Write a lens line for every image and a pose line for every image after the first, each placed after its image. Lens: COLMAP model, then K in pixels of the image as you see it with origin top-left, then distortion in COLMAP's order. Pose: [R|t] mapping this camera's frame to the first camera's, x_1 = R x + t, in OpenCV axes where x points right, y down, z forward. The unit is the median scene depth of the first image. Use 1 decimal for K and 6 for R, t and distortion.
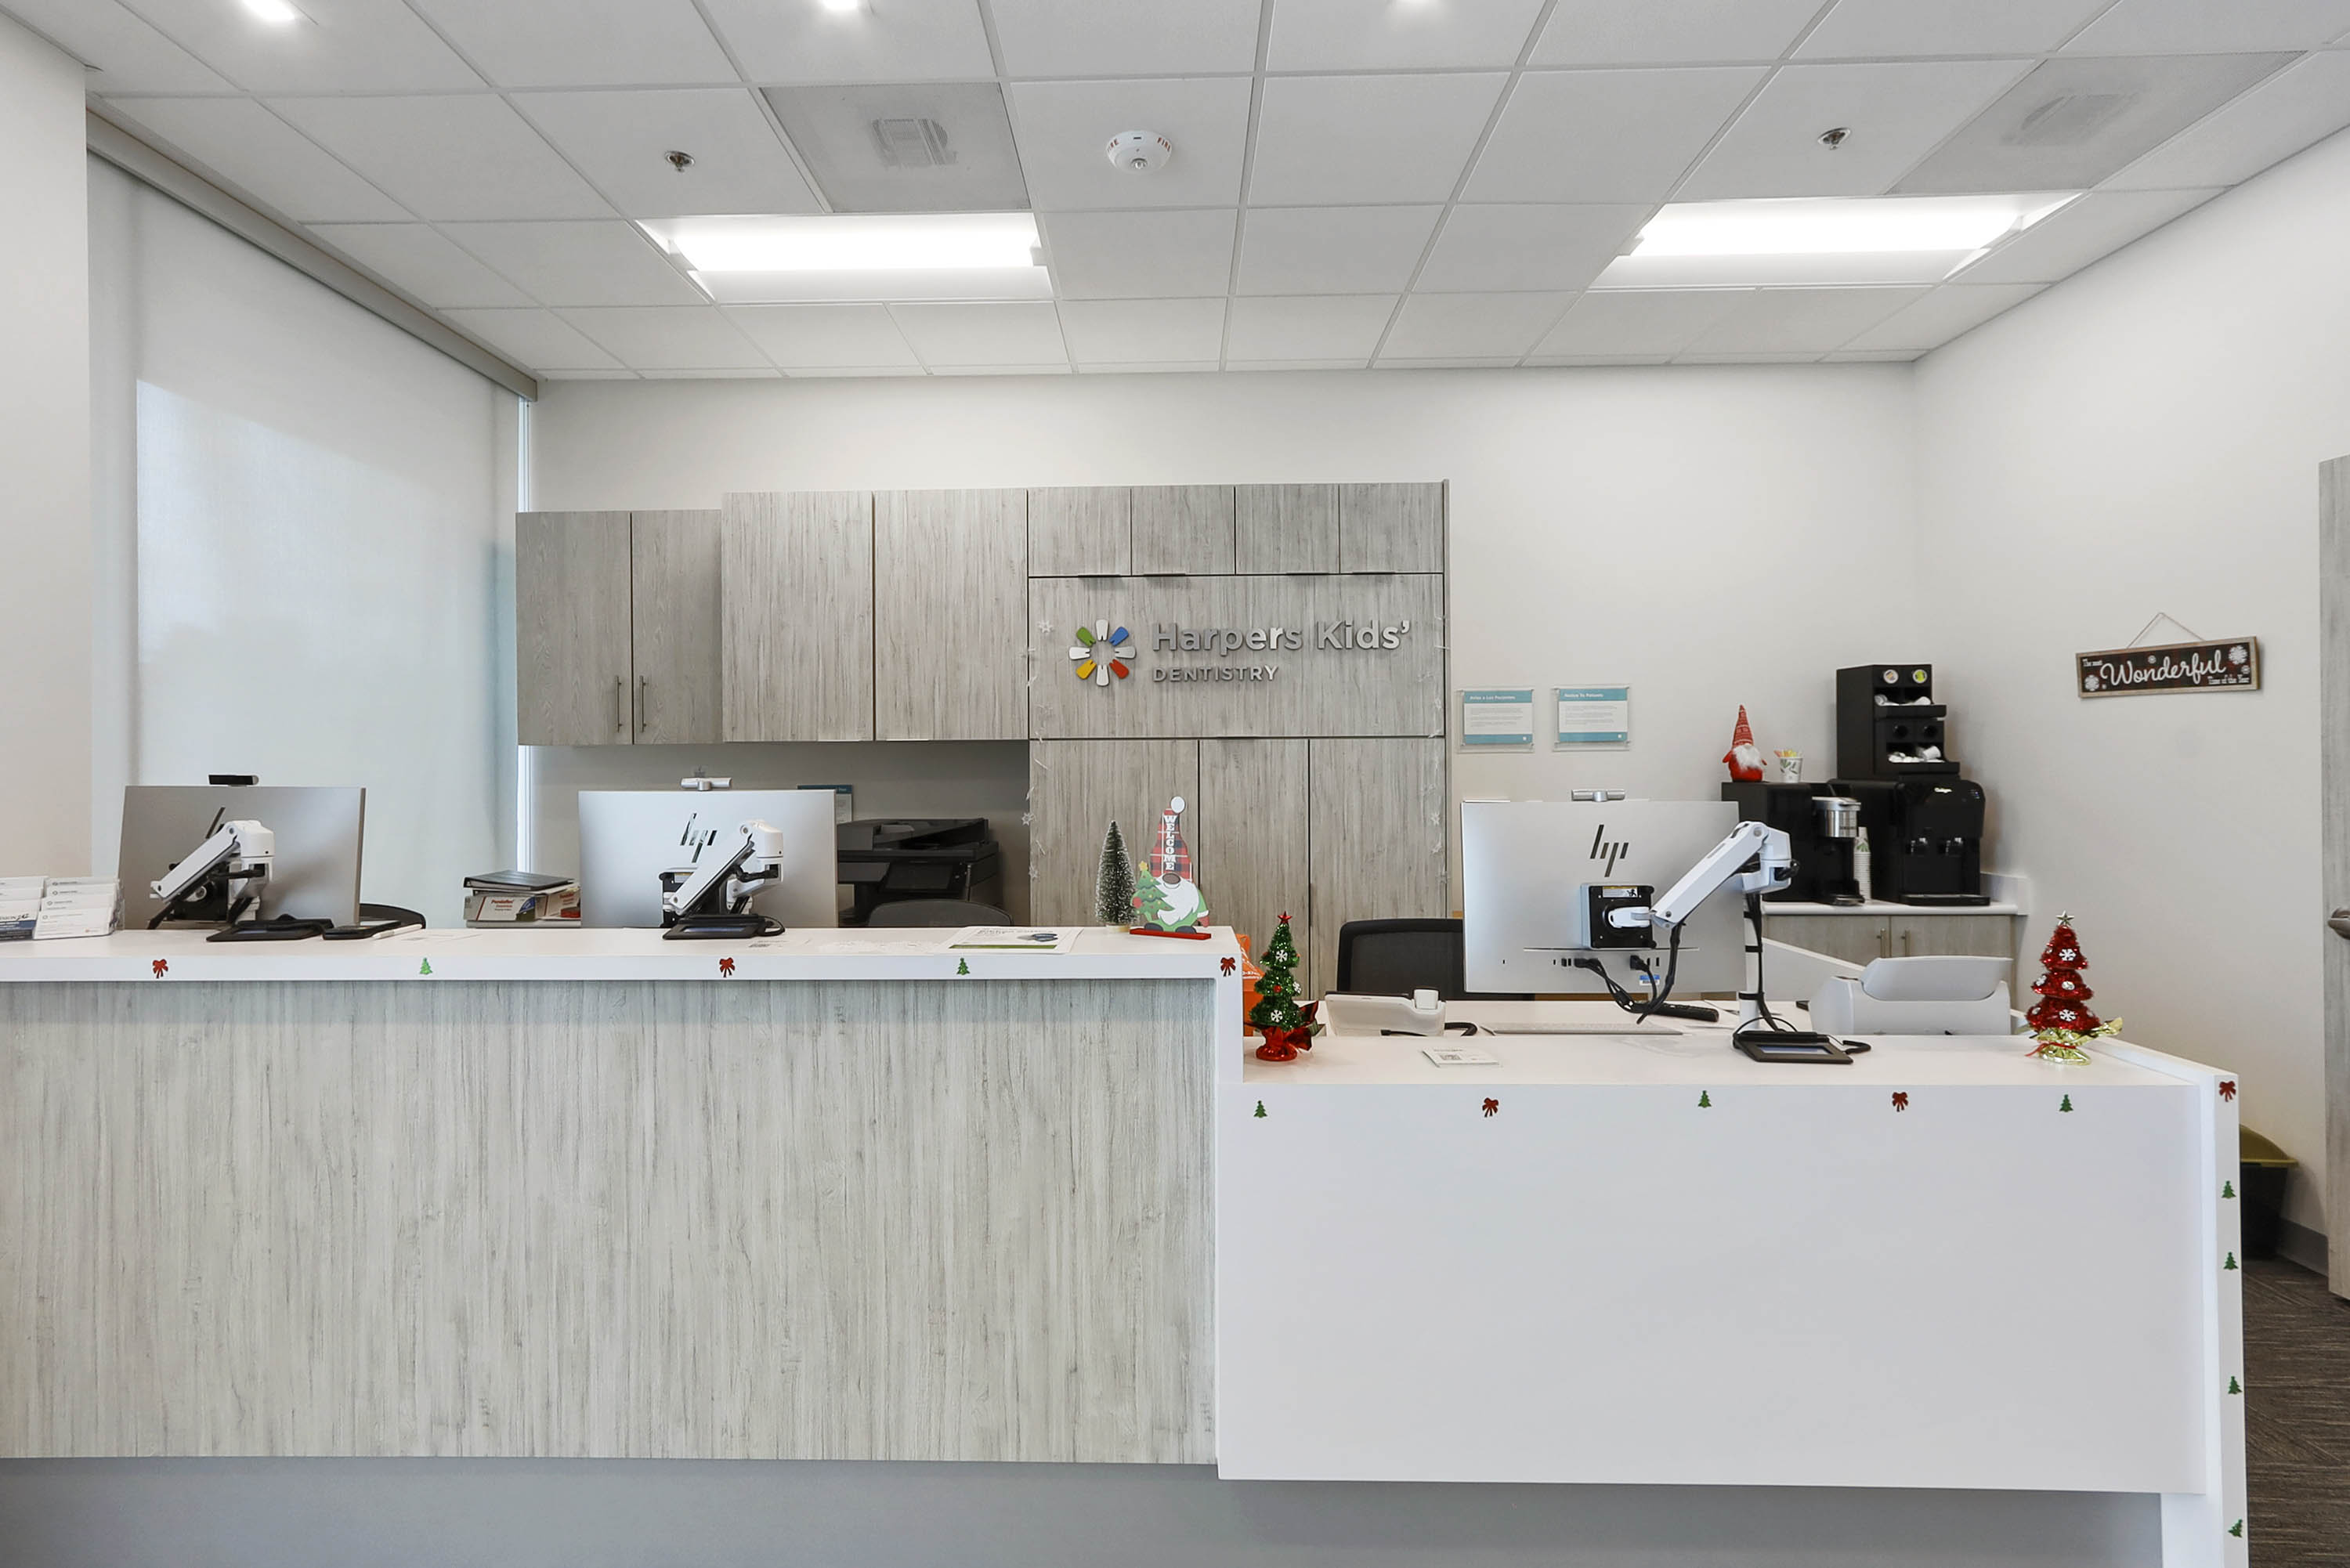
lens RADIAL K [[1040.6, 0, 1157.2], [0, 1040.6, 756.8], [0, 0, 1]] dist [-0.002269, 0.000823]
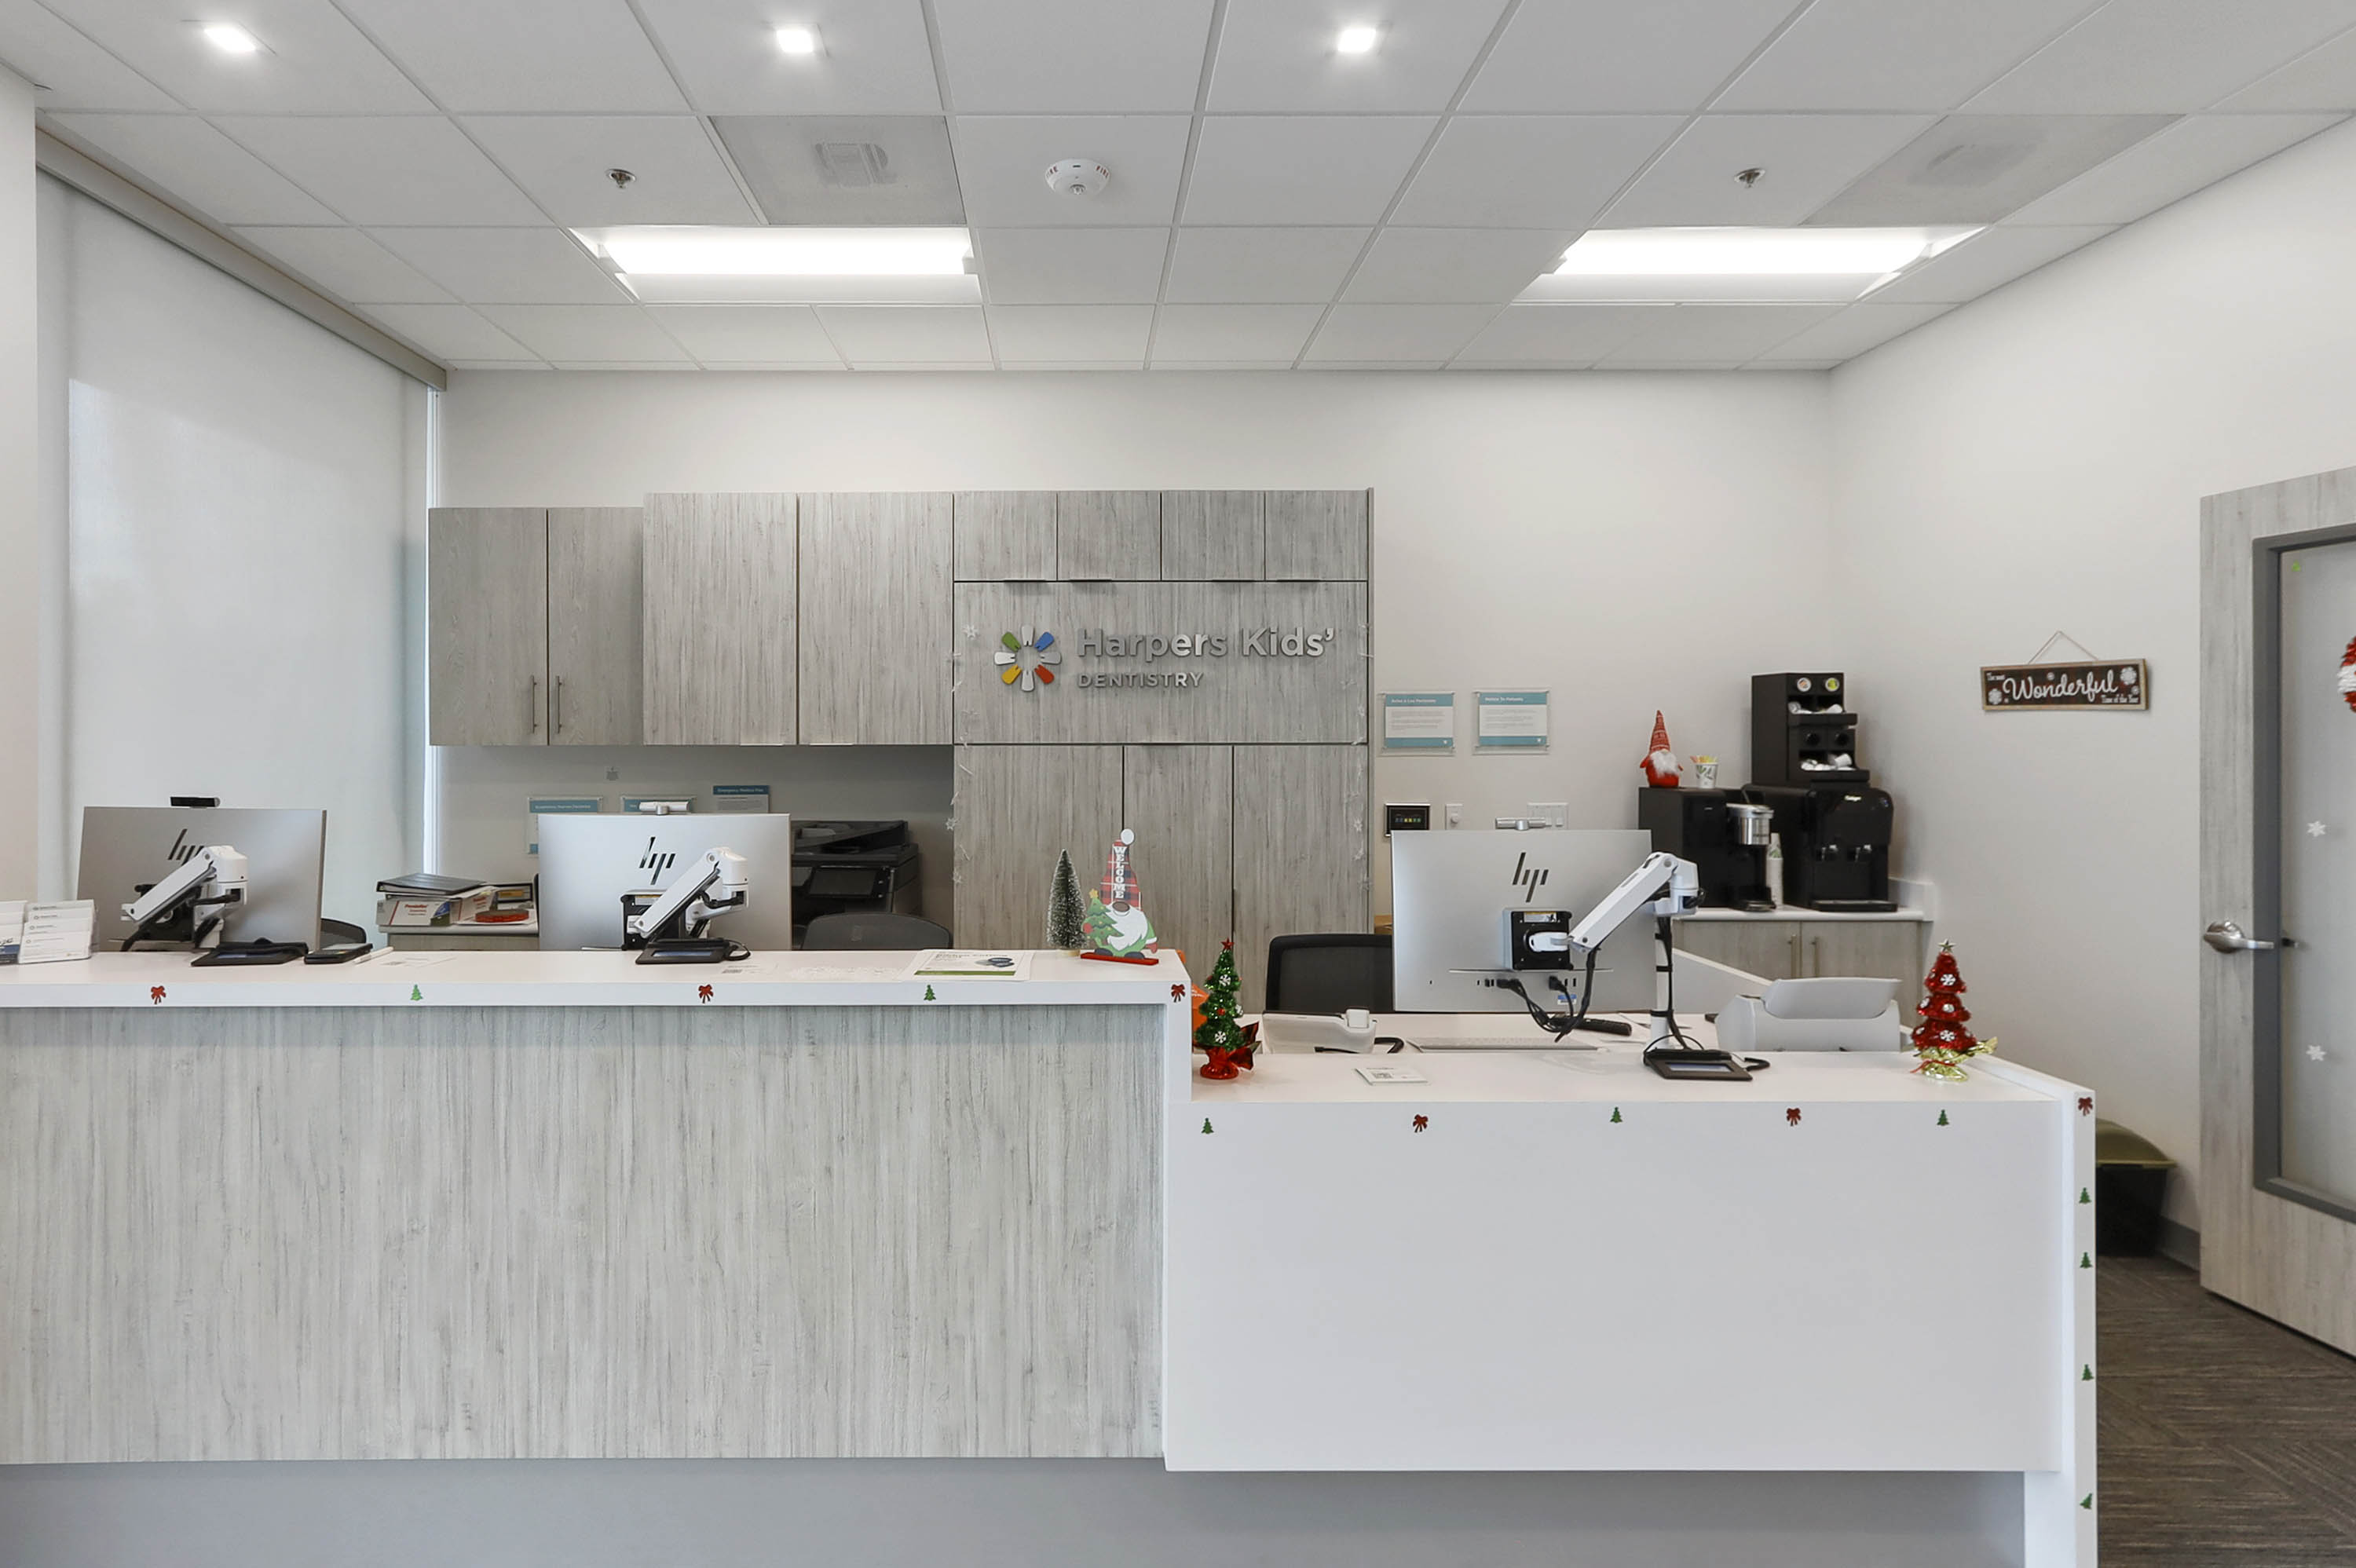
lens RADIAL K [[1100.0, 0, 1084.2], [0, 1100.0, 736.1], [0, 0, 1]] dist [-0.000565, -0.001610]
pose [[0.999592, 0.006399, 0.027847, -0.052178], [-0.006511, 0.999971, 0.003929, -0.056054], [-0.027821, -0.004108, 0.999604, -0.107523]]
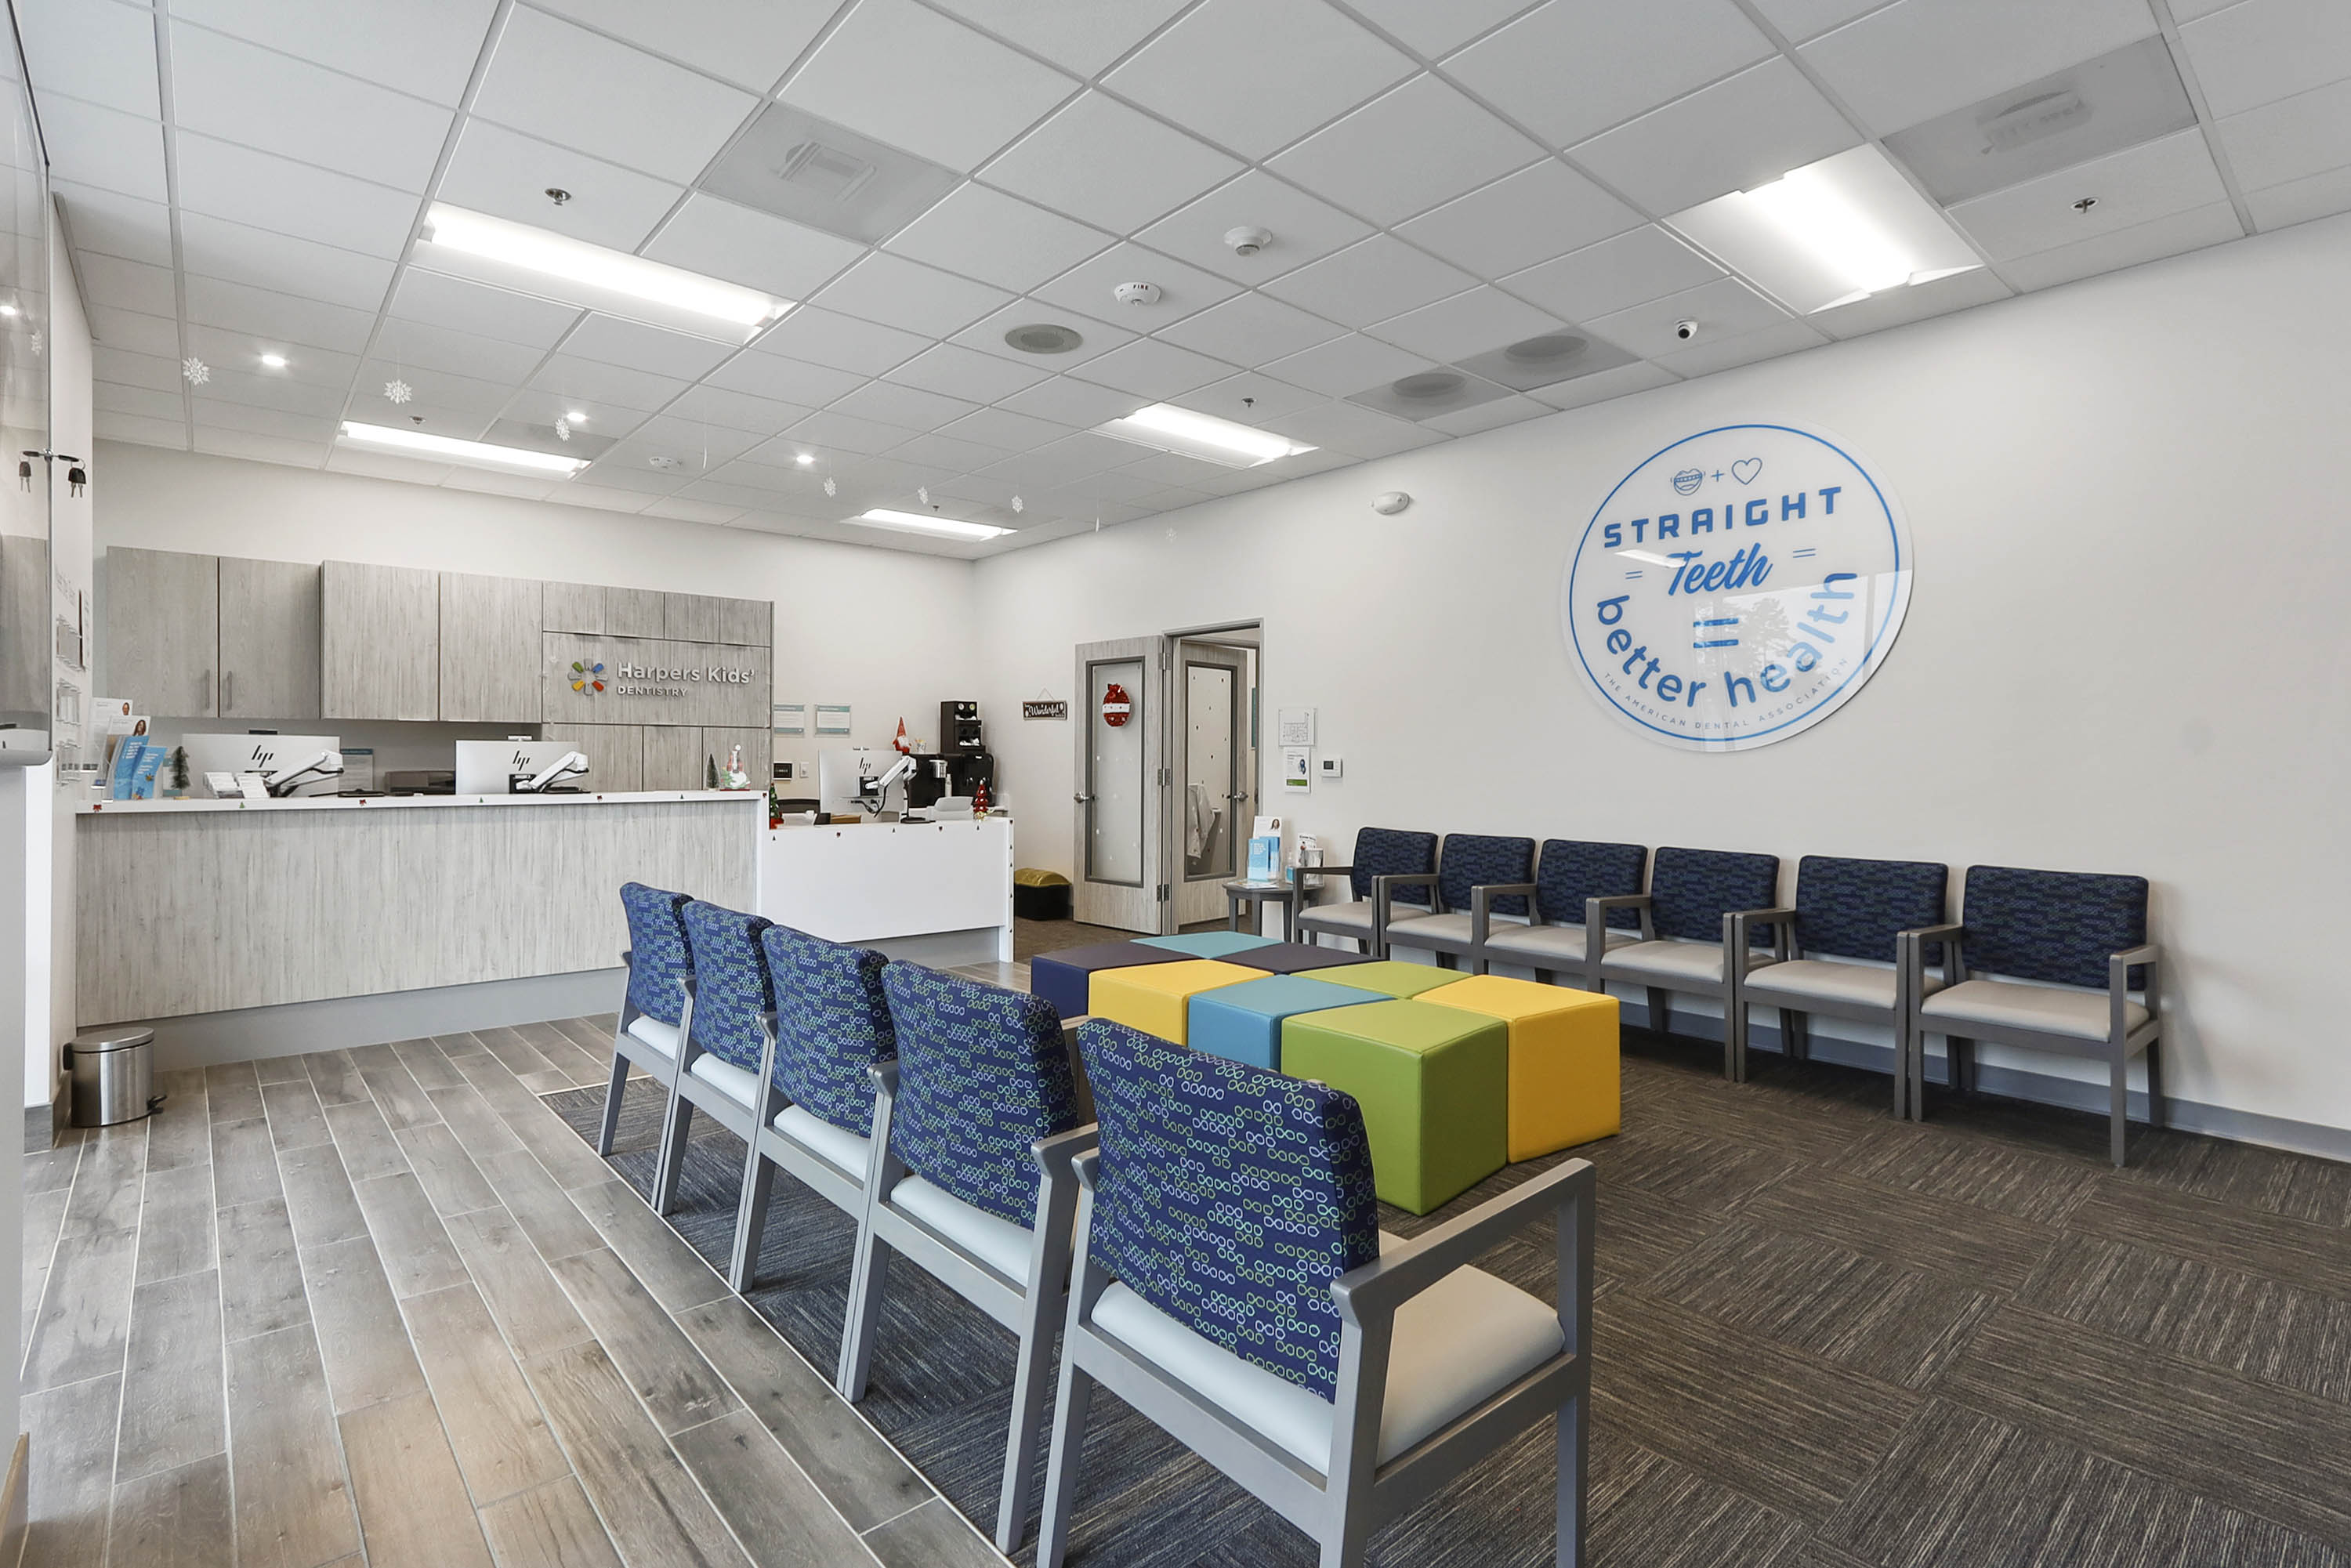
lens RADIAL K [[1041.1, 0, 1157.6], [0, 1041.1, 756.7], [0, 0, 1]] dist [-0.002269, 0.000823]
pose [[0.724424, 0.009174, 0.689293, -1.109080], [-0.012427, 0.999923, -0.000248, 0.054080], [-0.689242, -0.008386, 0.724482, -1.911832]]
